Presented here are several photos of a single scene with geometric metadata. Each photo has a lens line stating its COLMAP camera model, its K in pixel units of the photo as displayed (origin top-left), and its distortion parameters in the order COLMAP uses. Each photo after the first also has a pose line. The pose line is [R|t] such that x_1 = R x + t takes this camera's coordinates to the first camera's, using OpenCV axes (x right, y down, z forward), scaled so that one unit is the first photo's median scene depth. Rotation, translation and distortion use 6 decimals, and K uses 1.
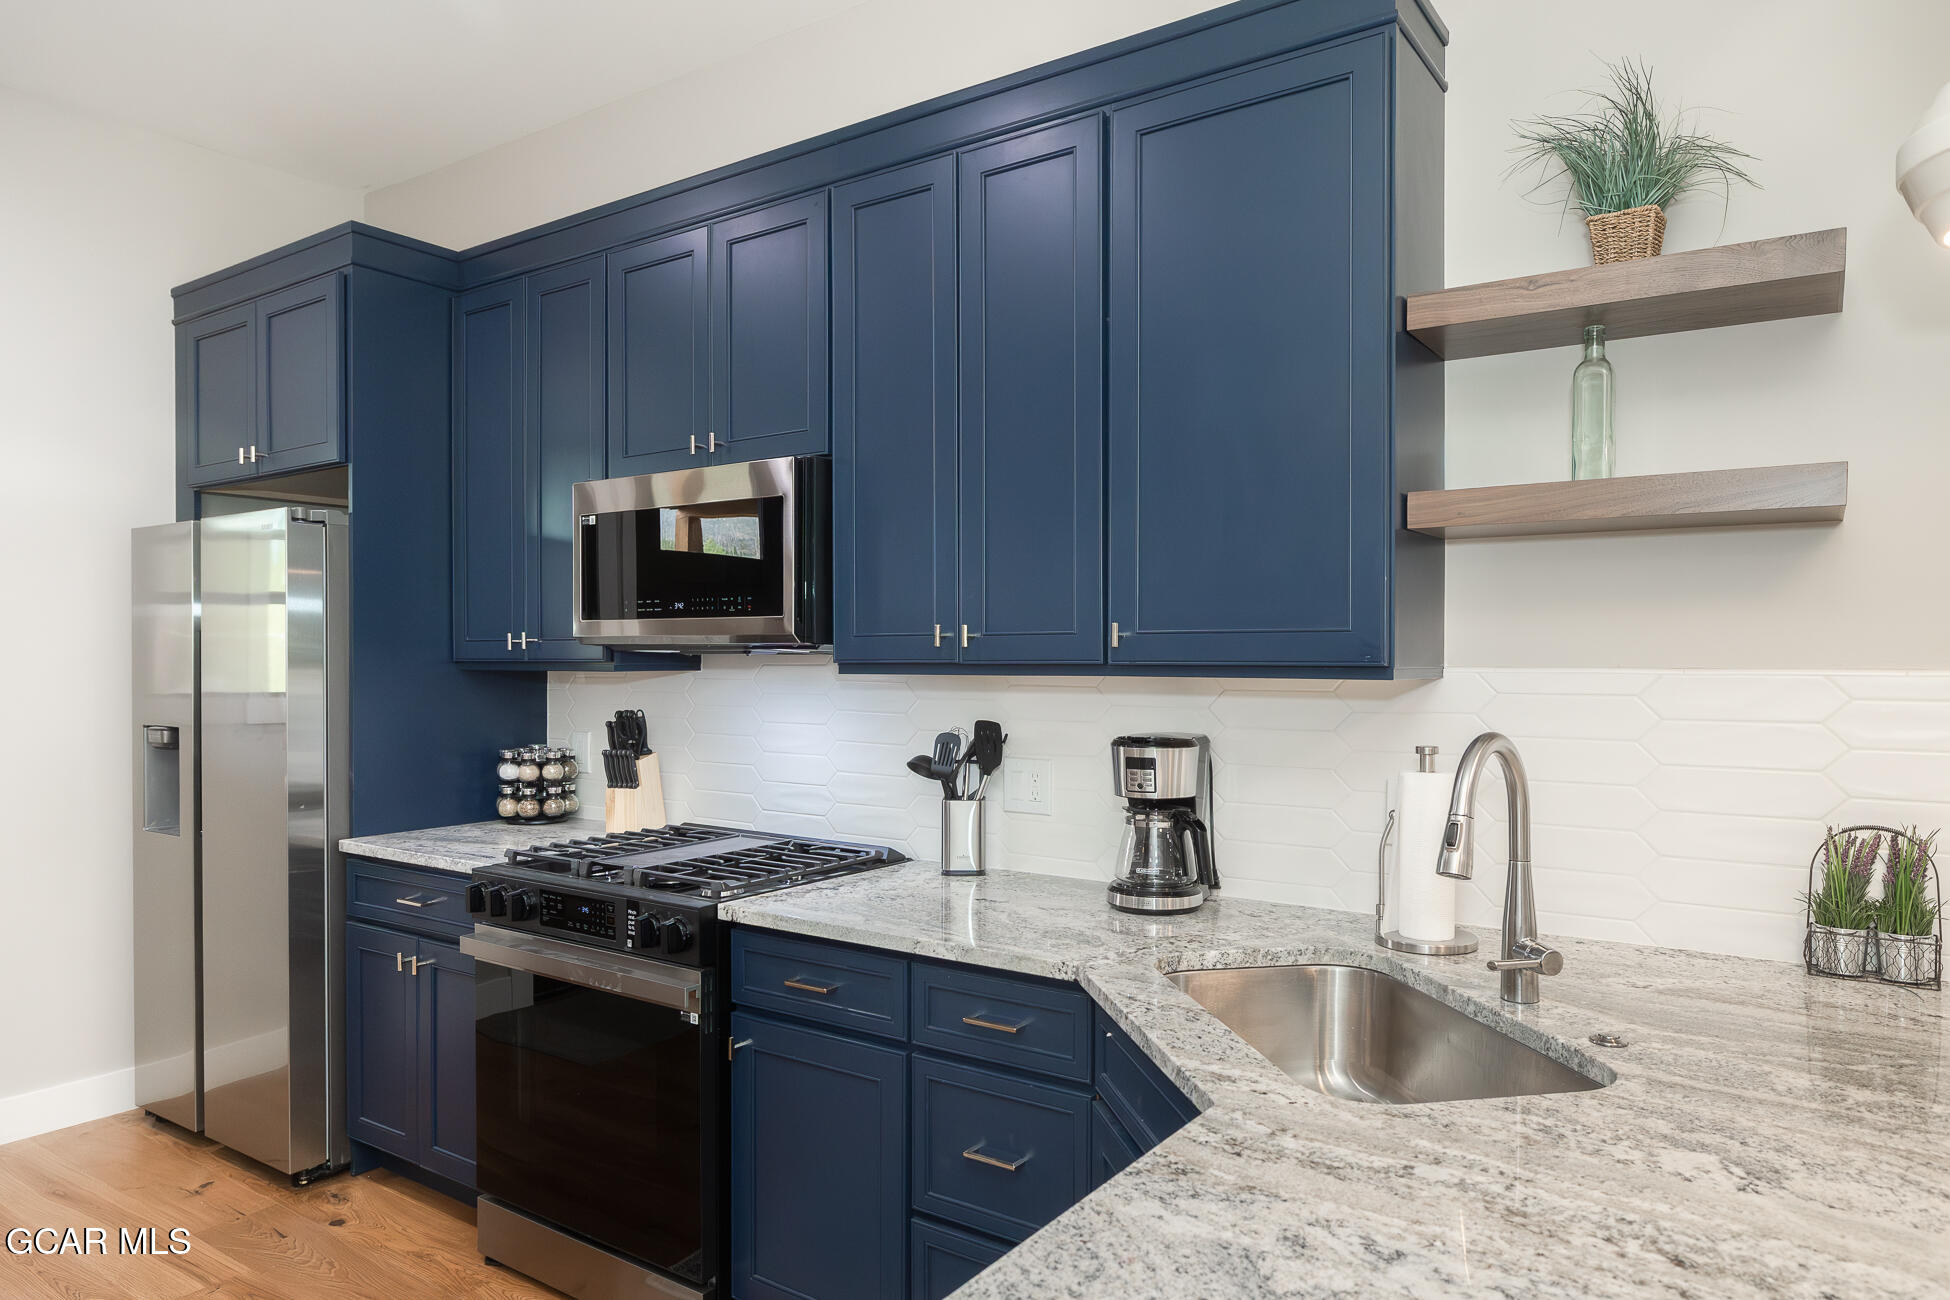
lens RADIAL K [[1243.0, 0, 979.2], [0, 1243.0, 661.6], [0, 0, 1]] dist [-0.003480, -0.000746]
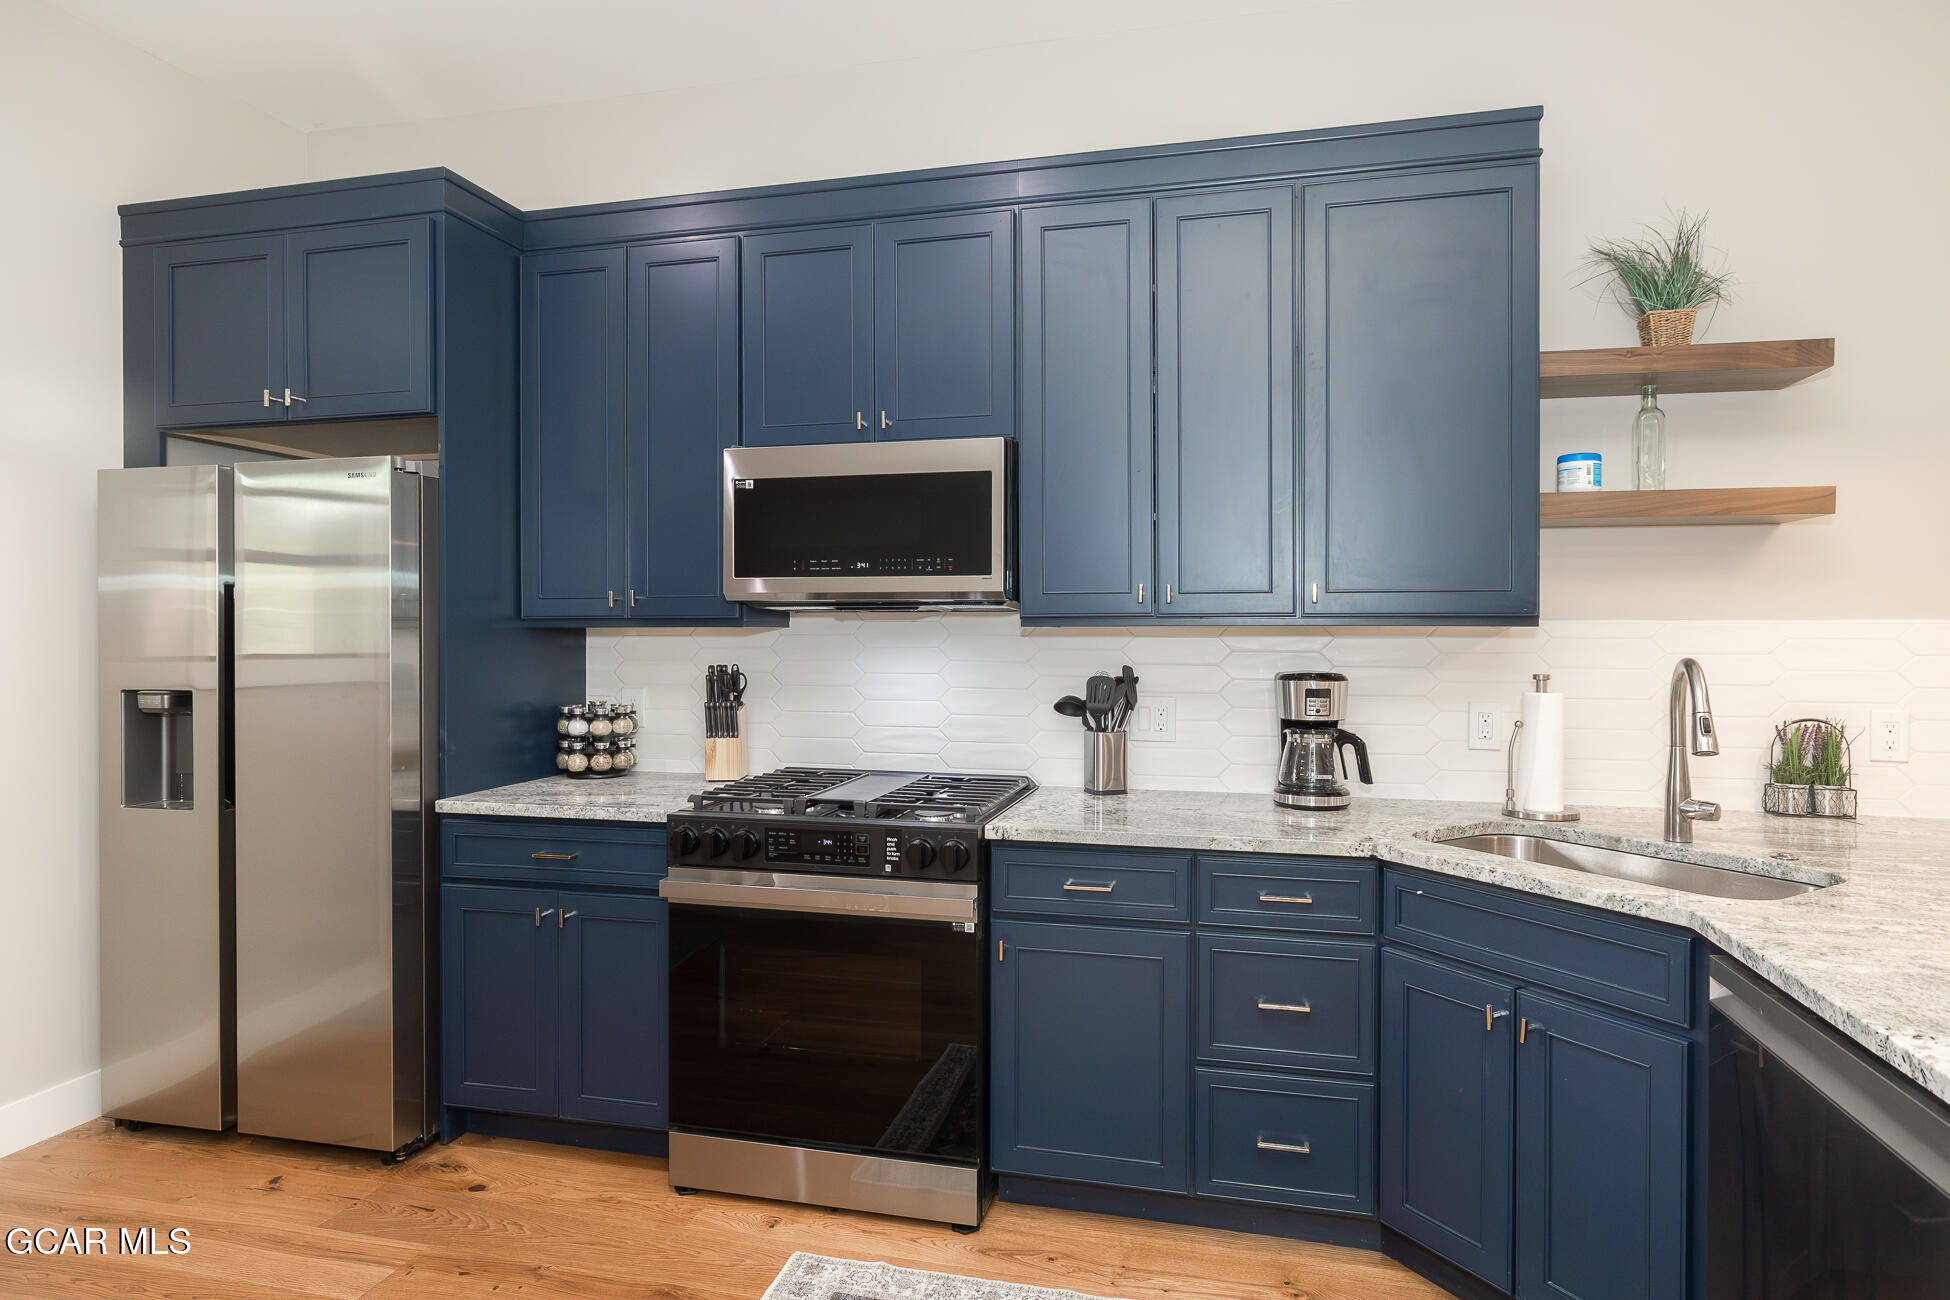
lens RADIAL K [[1084.9, 0, 964.1], [0, 1084.9, 634.9], [0, 0, 1]] dist [0.000327, -0.003081]
pose [[0.933881, 0.000373, 0.357583, -0.535270], [0.001057, 0.999992, -0.003805, 0.022025], [-0.357581, 0.003932, 0.933874, 0.070372]]
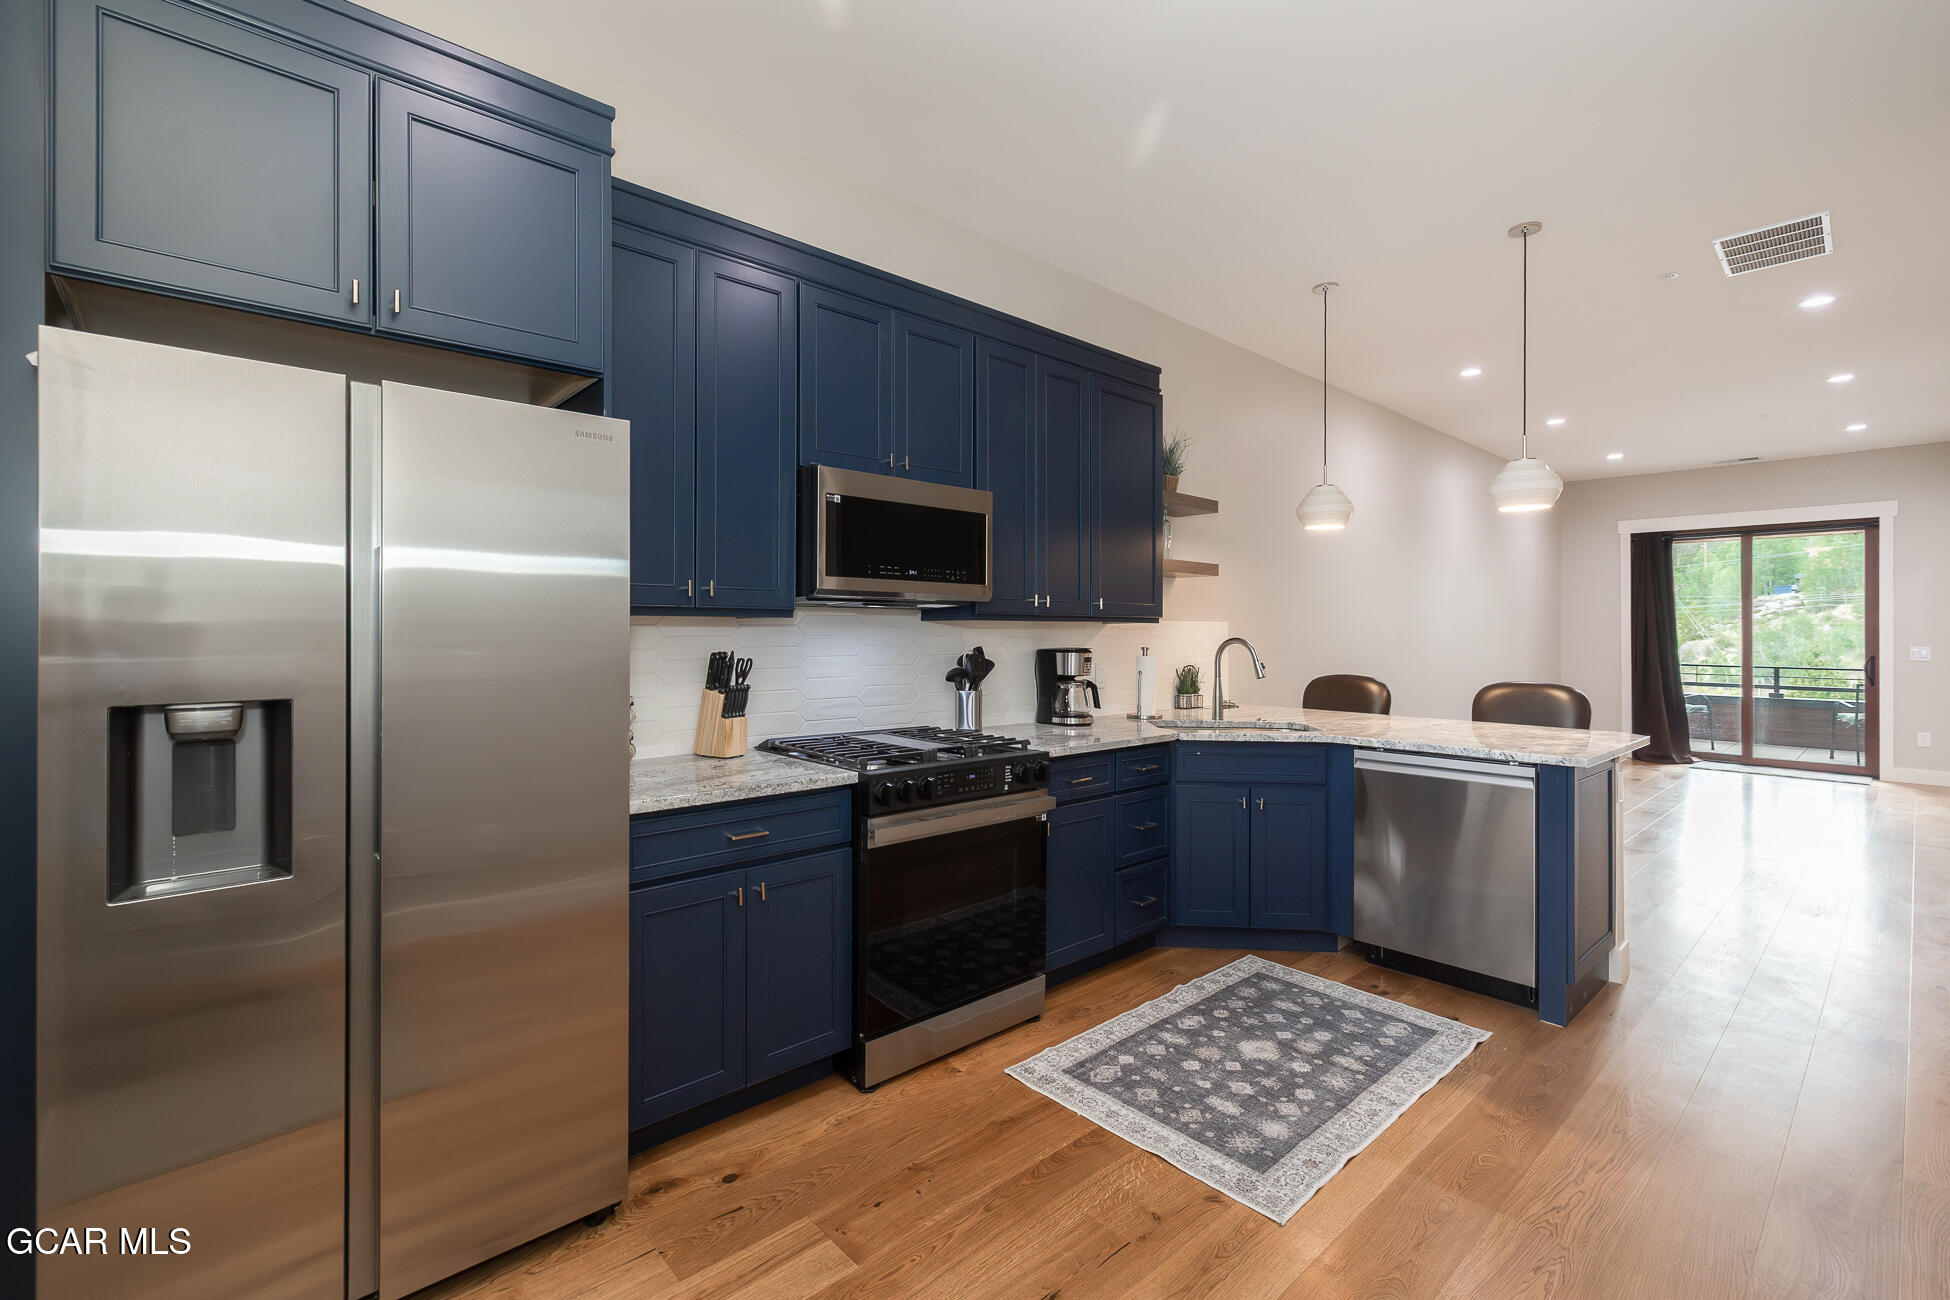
lens RADIAL K [[877.5, 0, 954.3], [0, 877.5, 631.4], [0, 0, 1]] dist [0.001911, 0.001362]
pose [[0.226401, 0.000347, 0.974034, -1.320193], [0.002801, 0.999996, -0.001008, 0.026769], [-0.974030, 0.002956, 0.226399, 0.769203]]
